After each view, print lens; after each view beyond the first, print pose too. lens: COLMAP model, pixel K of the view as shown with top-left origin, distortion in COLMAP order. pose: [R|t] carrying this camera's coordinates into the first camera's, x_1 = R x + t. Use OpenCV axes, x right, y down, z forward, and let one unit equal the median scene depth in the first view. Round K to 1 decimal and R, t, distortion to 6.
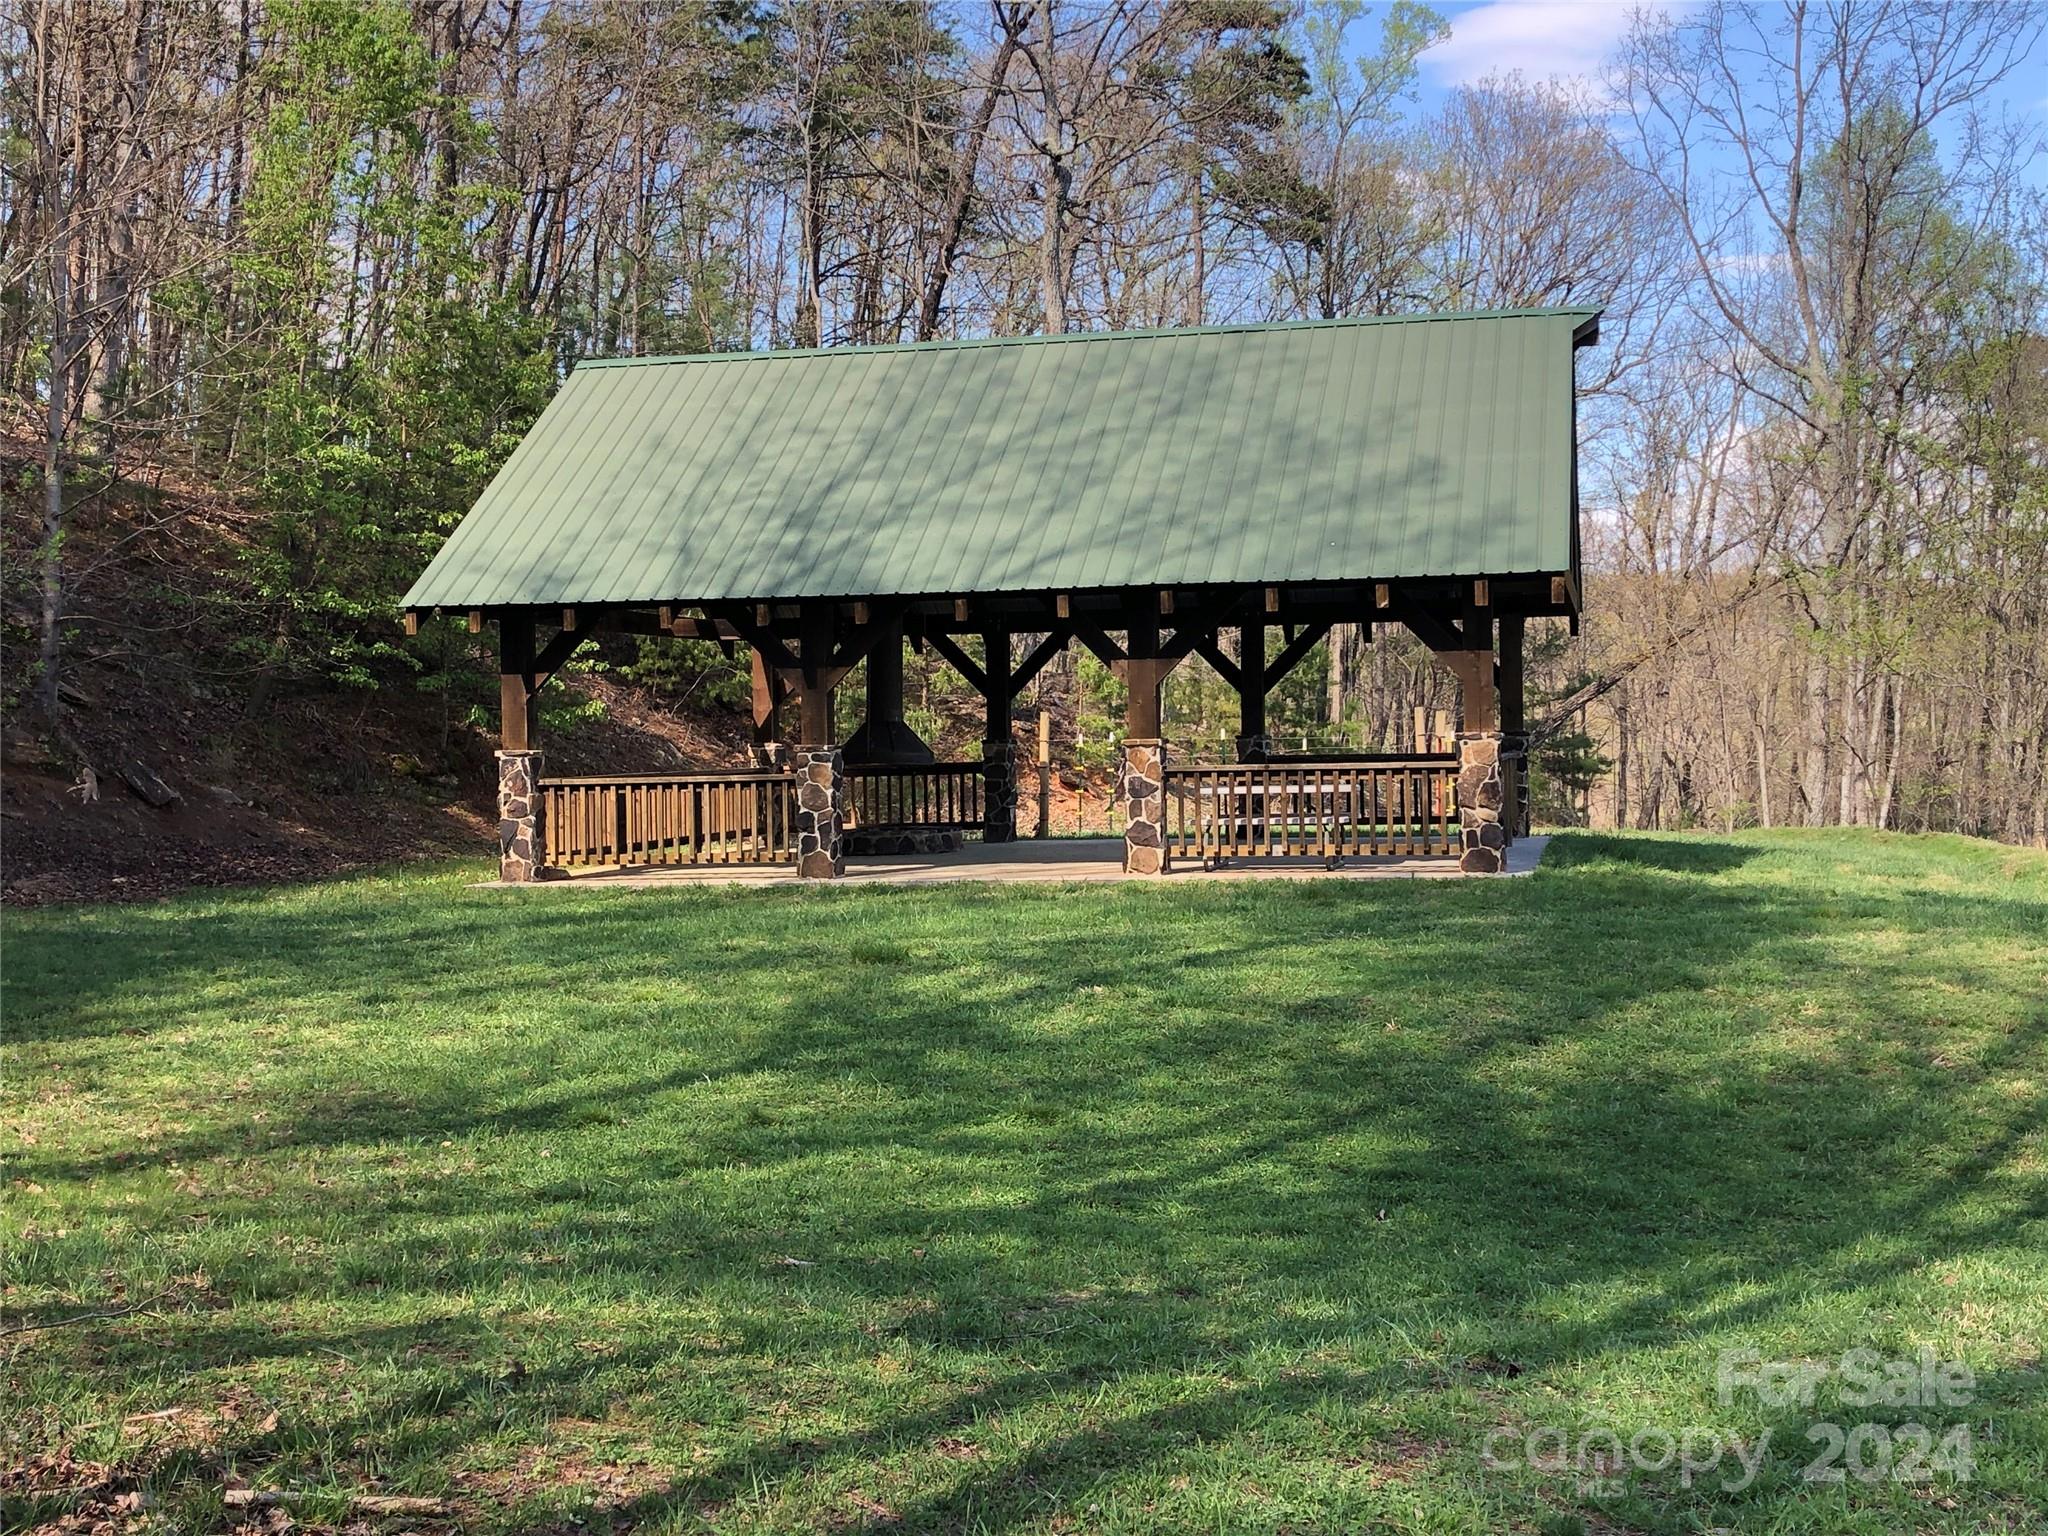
lens RADIAL K [[2559.8, 0, 1020.9], [0, 2559.8, 768.9], [0, 0, 1]] dist [0.047821, 0.000000]
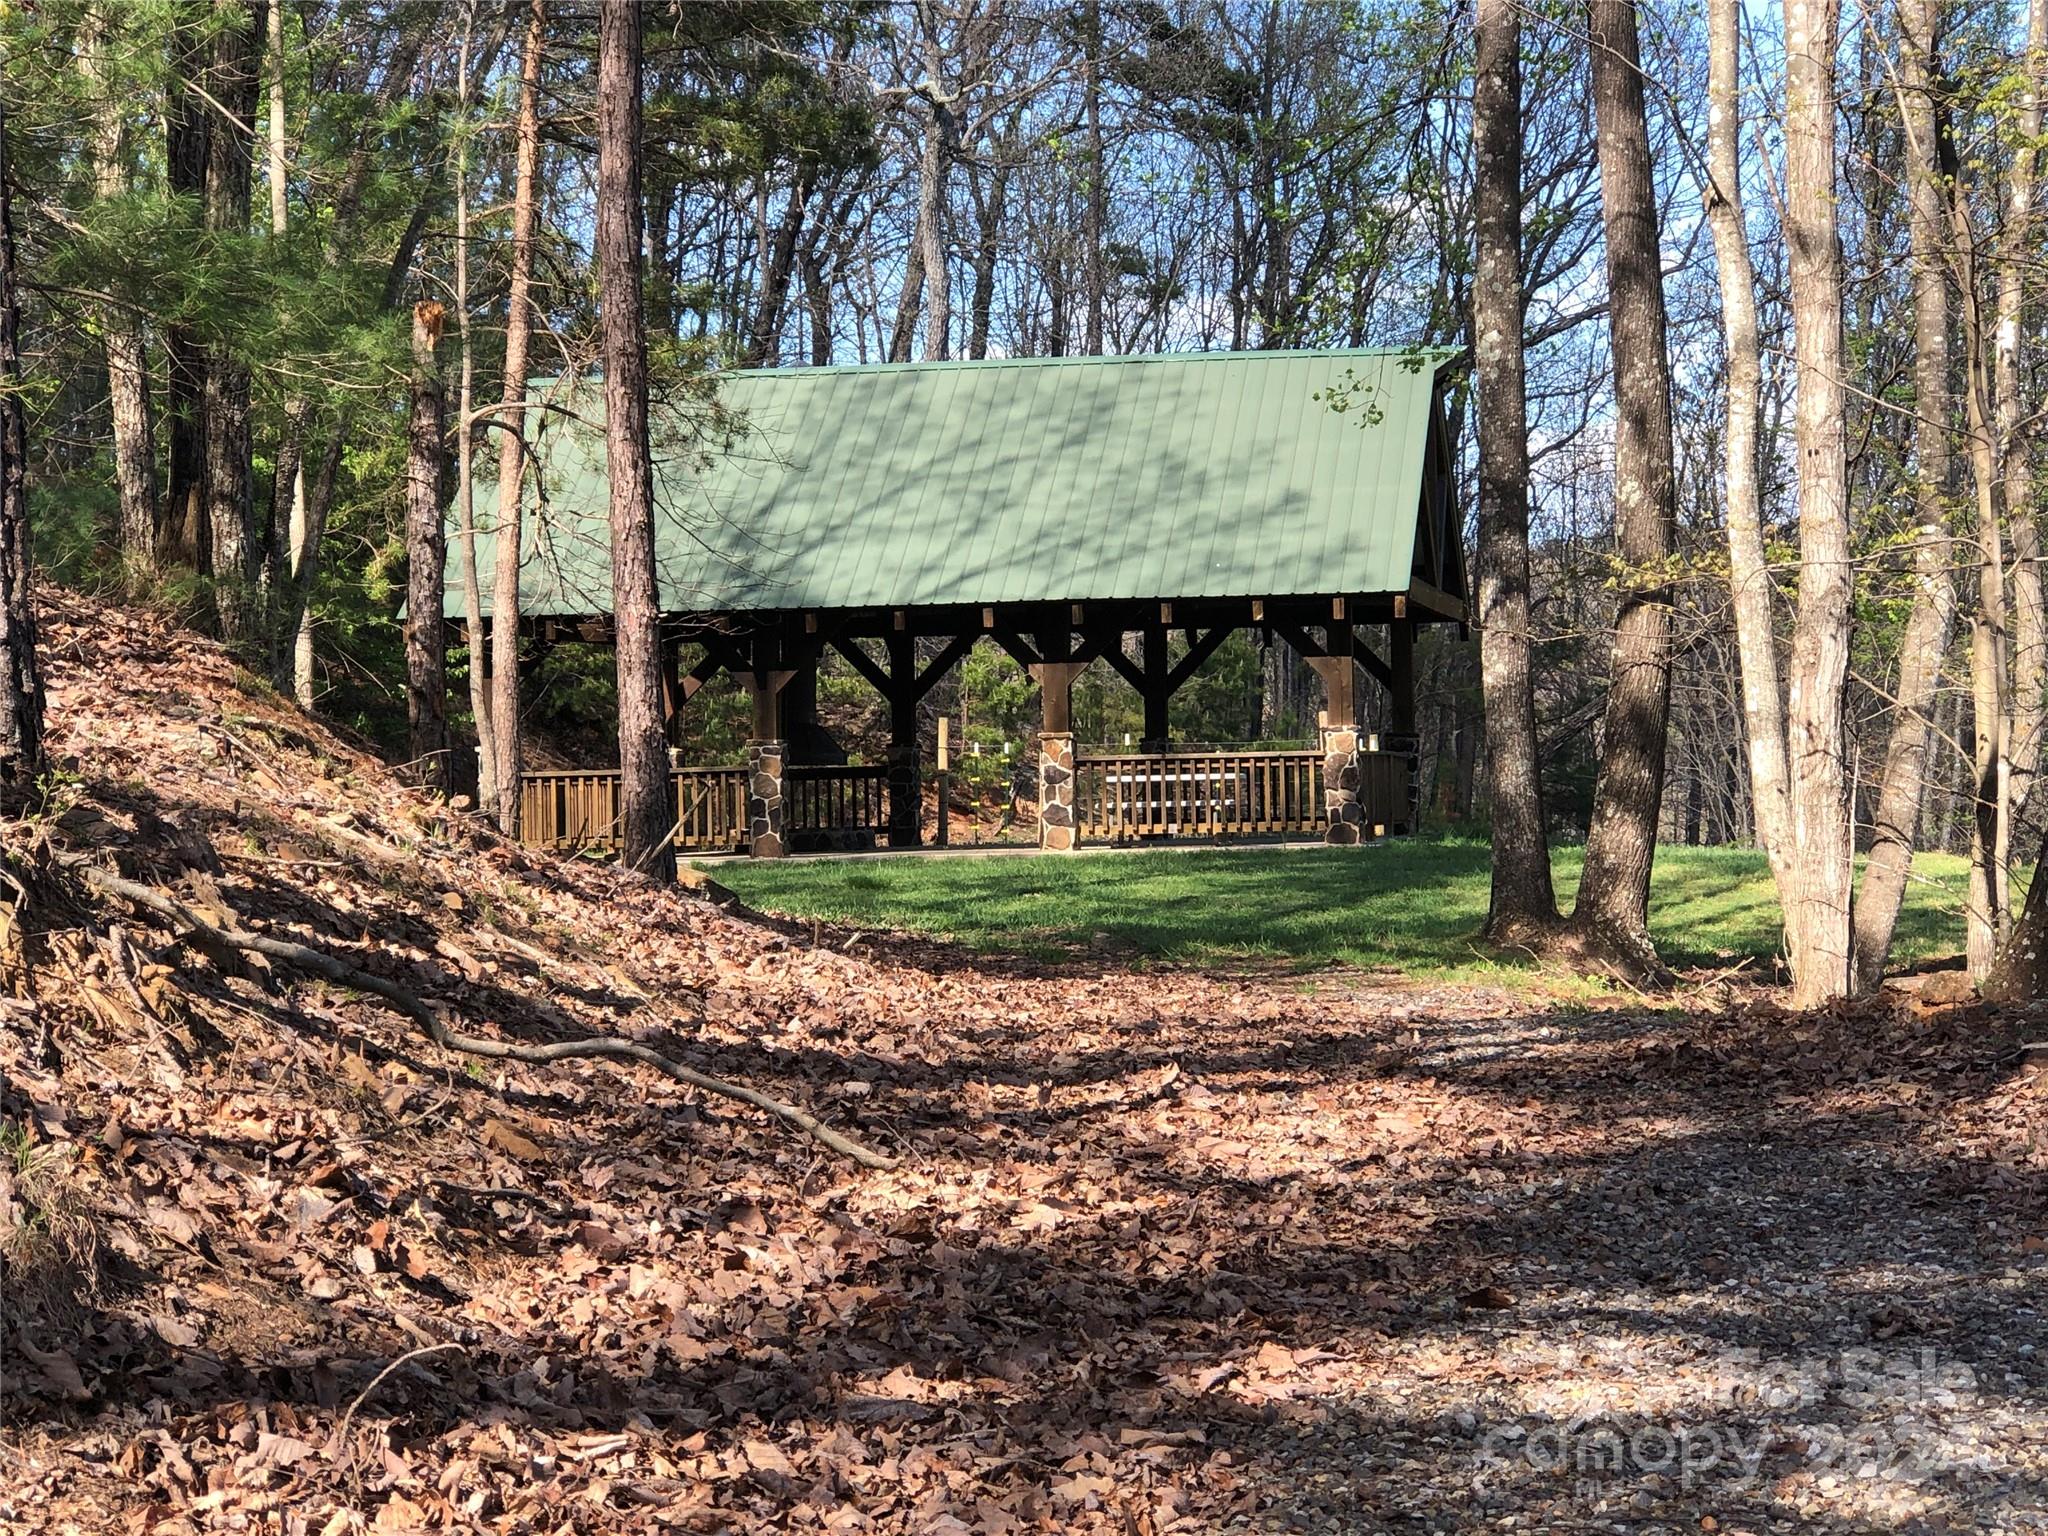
lens RADIAL K [[4510.8, 0, 1021.1], [0, 4510.8, 766.2], [0, 0, 1]] dist [-0.076158, 0.000000]
pose [[0.998531, -0.003712, 0.054054, -0.076165], [0.004761, 0.999803, -0.019295, 0.041346], [-0.053972, 0.019524, 0.998352, -1.002603]]
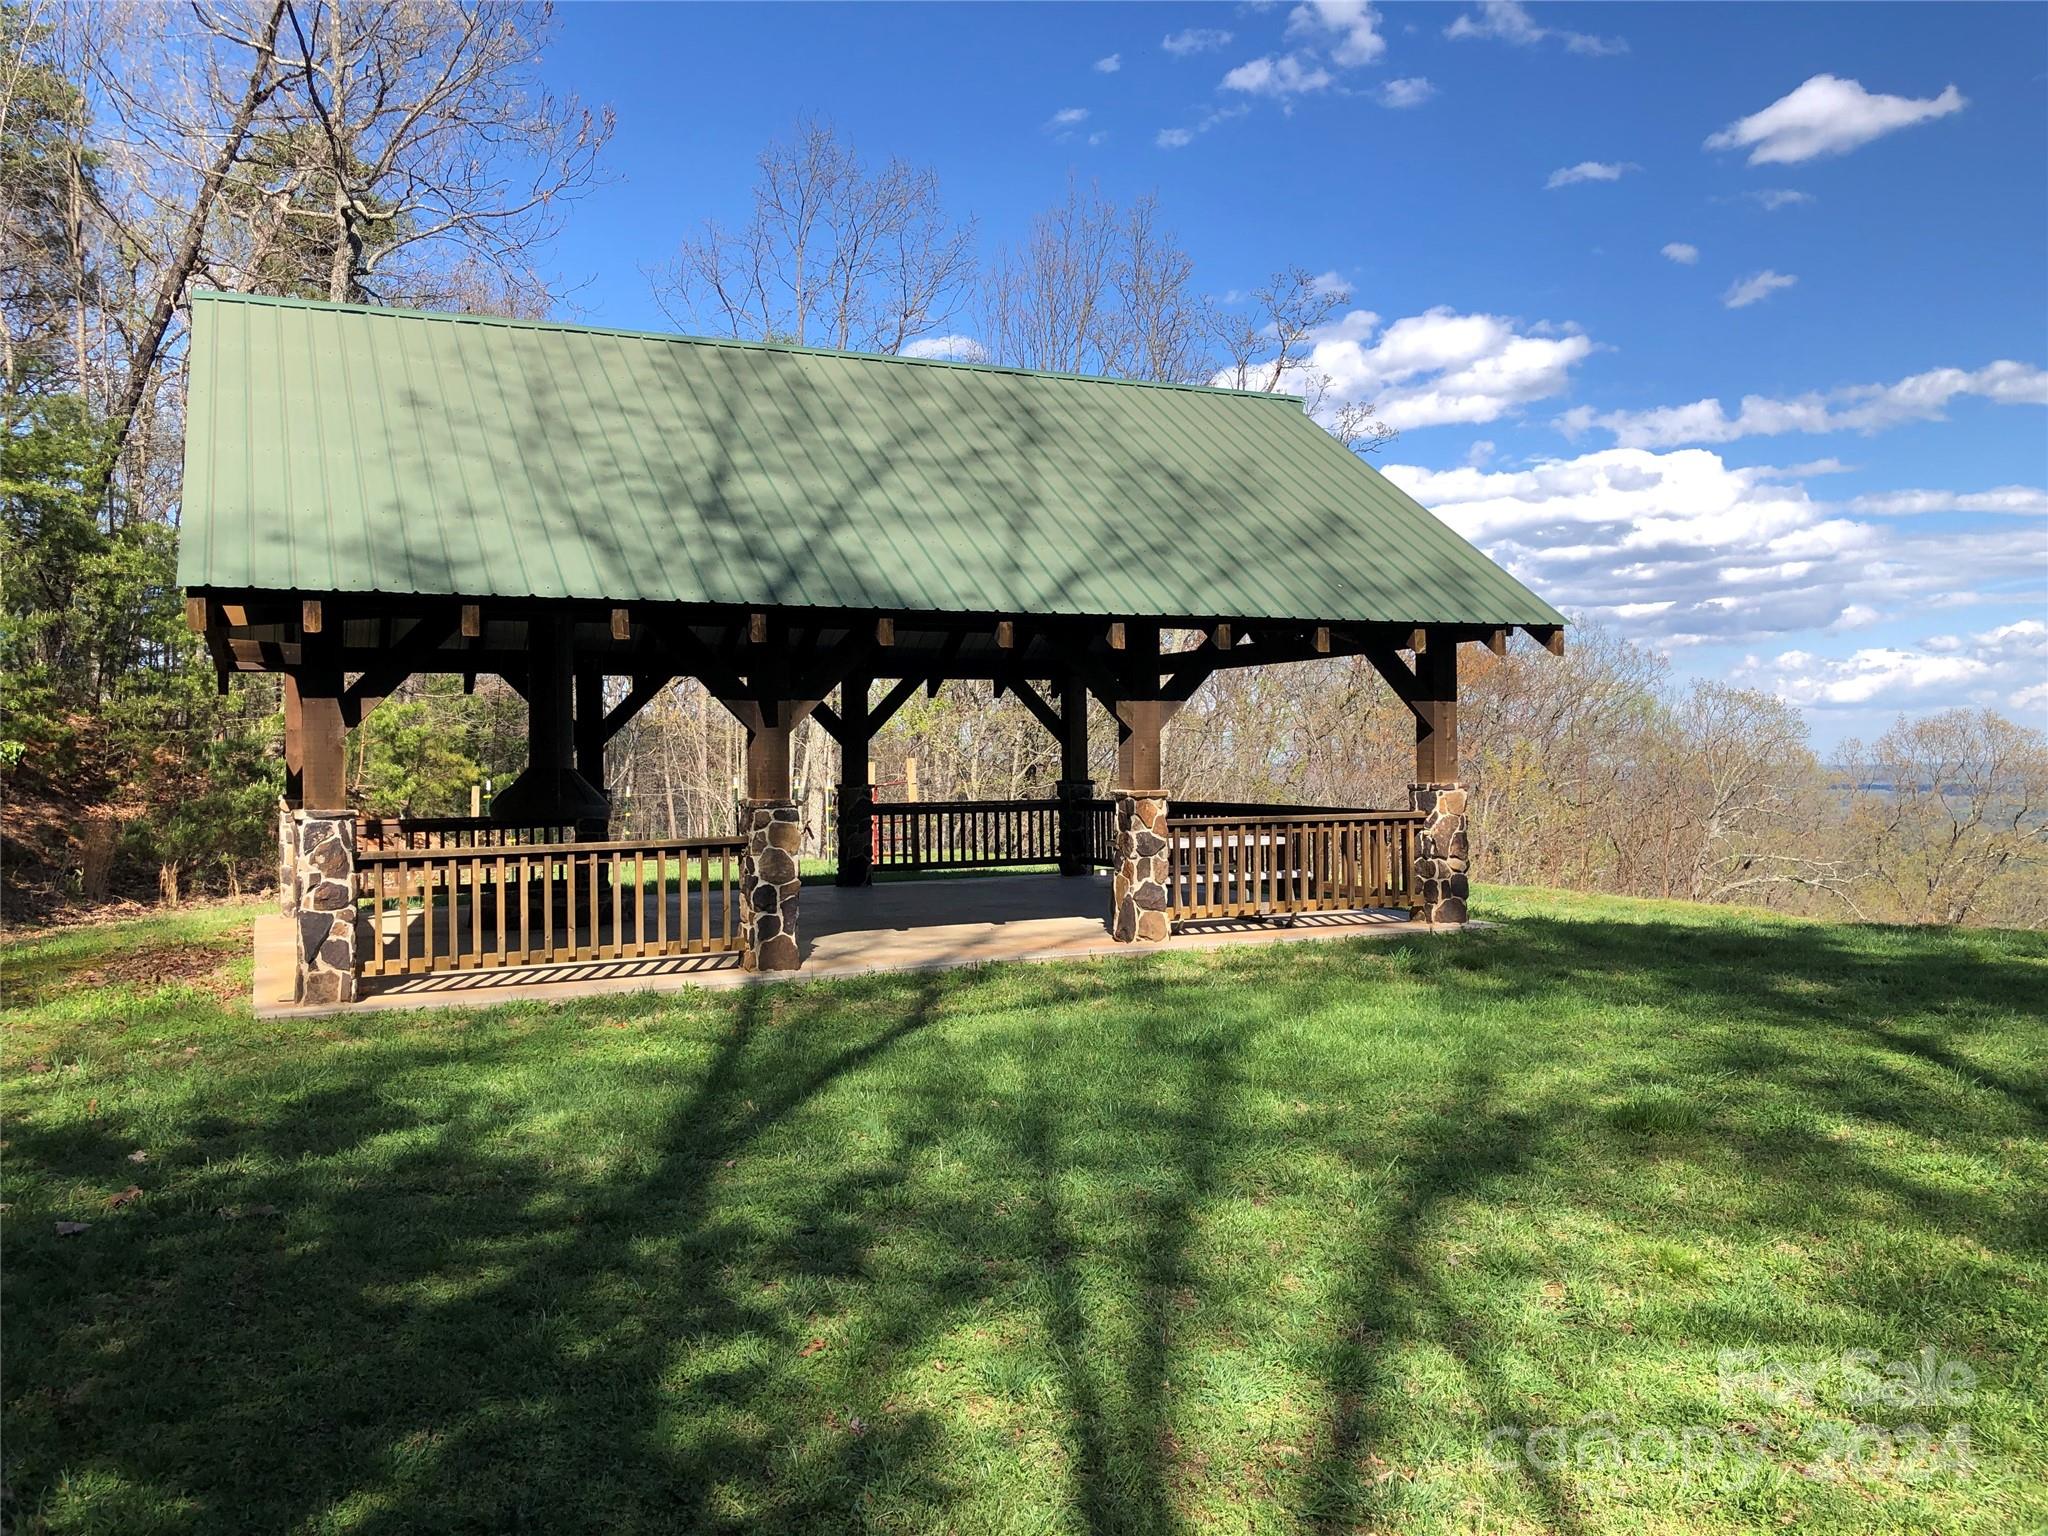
lens RADIAL K [[1701.6, 0, 1027.8], [0, 1701.6, 777.8], [0, 0, 1]] dist [0.053015, -0.076152]
pose [[0.784044, 0.000107, 0.620706, -0.343972], [0.008469, 0.999905, -0.010870, -0.009554], [-0.620648, 0.013779, 0.783968, 0.549542]]
